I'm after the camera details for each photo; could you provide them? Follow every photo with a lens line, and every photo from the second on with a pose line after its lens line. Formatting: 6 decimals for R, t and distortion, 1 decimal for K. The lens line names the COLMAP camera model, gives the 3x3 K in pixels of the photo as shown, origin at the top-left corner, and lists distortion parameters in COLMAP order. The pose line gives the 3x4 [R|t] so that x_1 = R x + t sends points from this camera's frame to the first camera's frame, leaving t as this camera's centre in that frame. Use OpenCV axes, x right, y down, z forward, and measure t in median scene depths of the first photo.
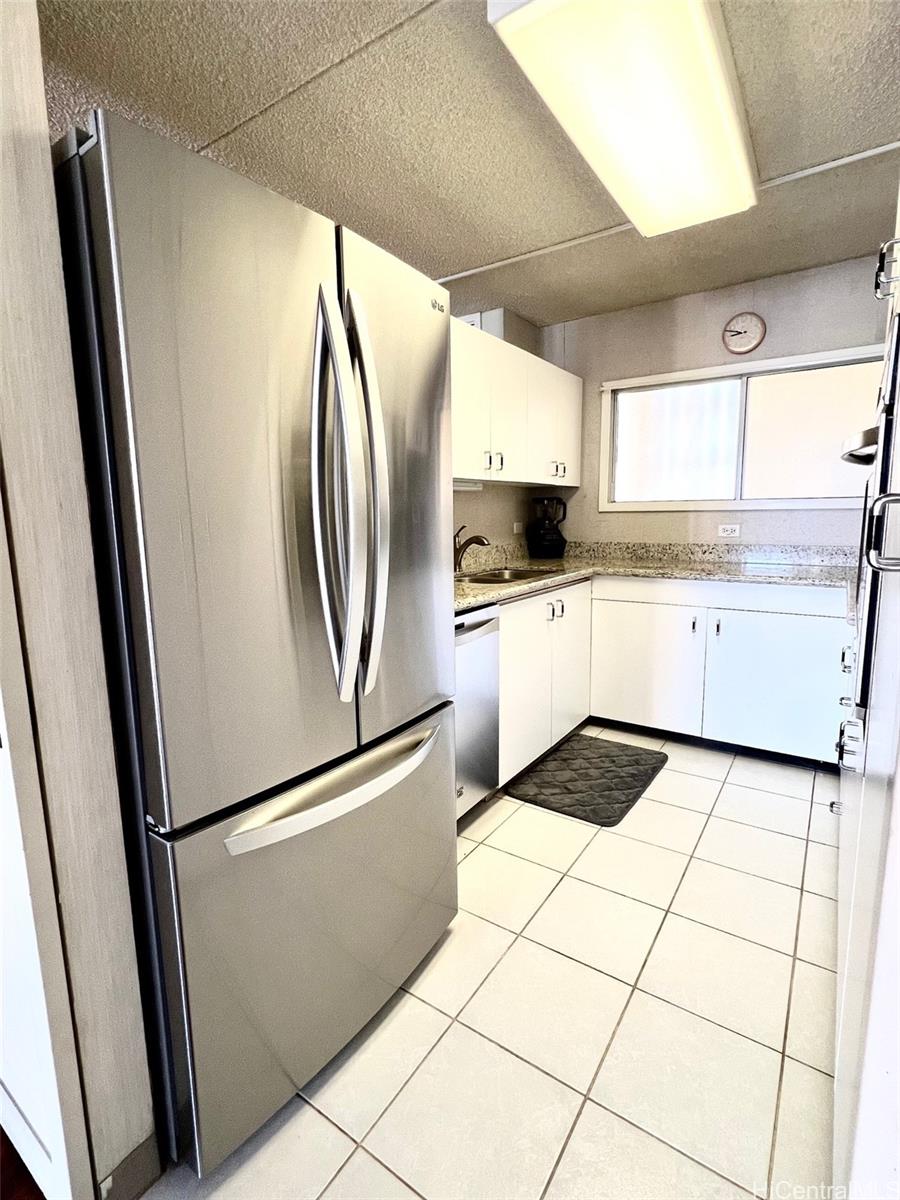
lens RADIAL K [[568.5, 0, 448.6], [0, 568.5, 597.8], [0, 0, 1]] dist [0.003447, 0.000154]
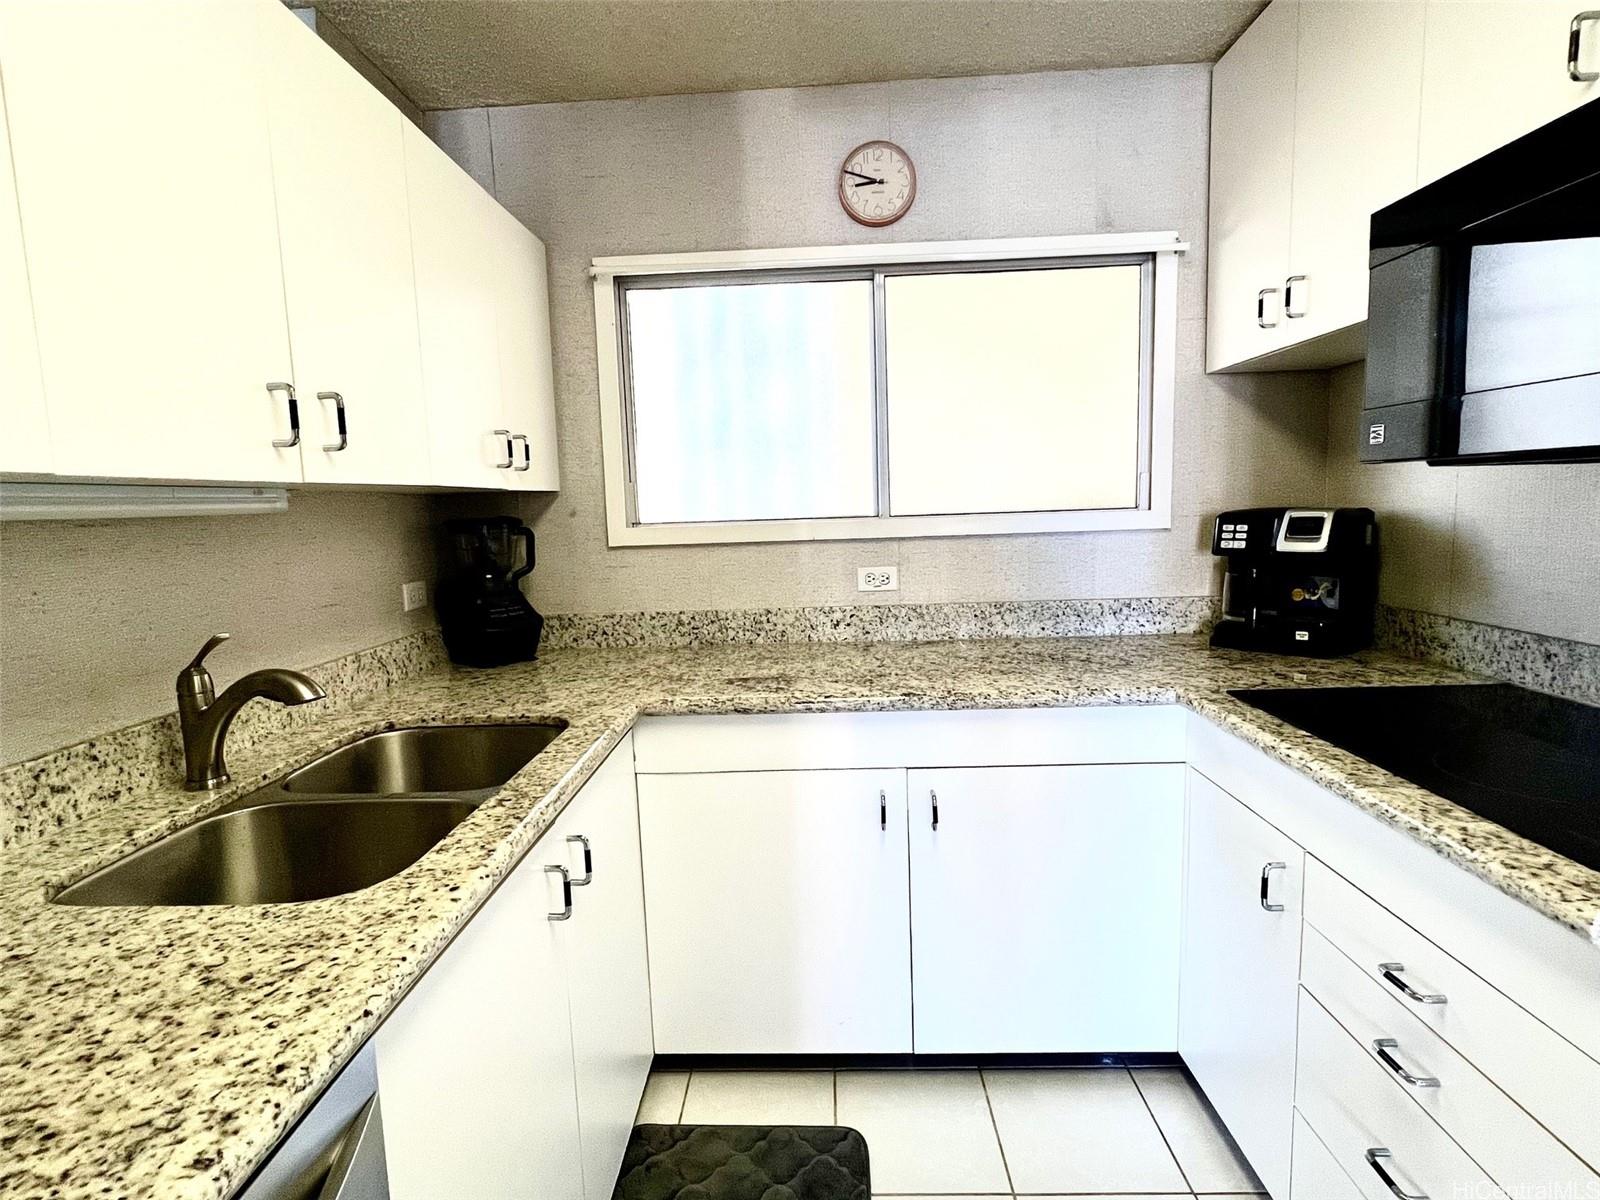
lens RADIAL K [[816.6, 0, 796.2], [0, 816.6, 601.2], [0, 0, 1]] dist [-0.000648, -0.001202]
pose [[0.843414, -0.081241, 0.531087, 0.049531], [0.104425, 0.994438, -0.013716, -0.094270], [-0.527018, 0.067027, 0.847207, 0.424730]]
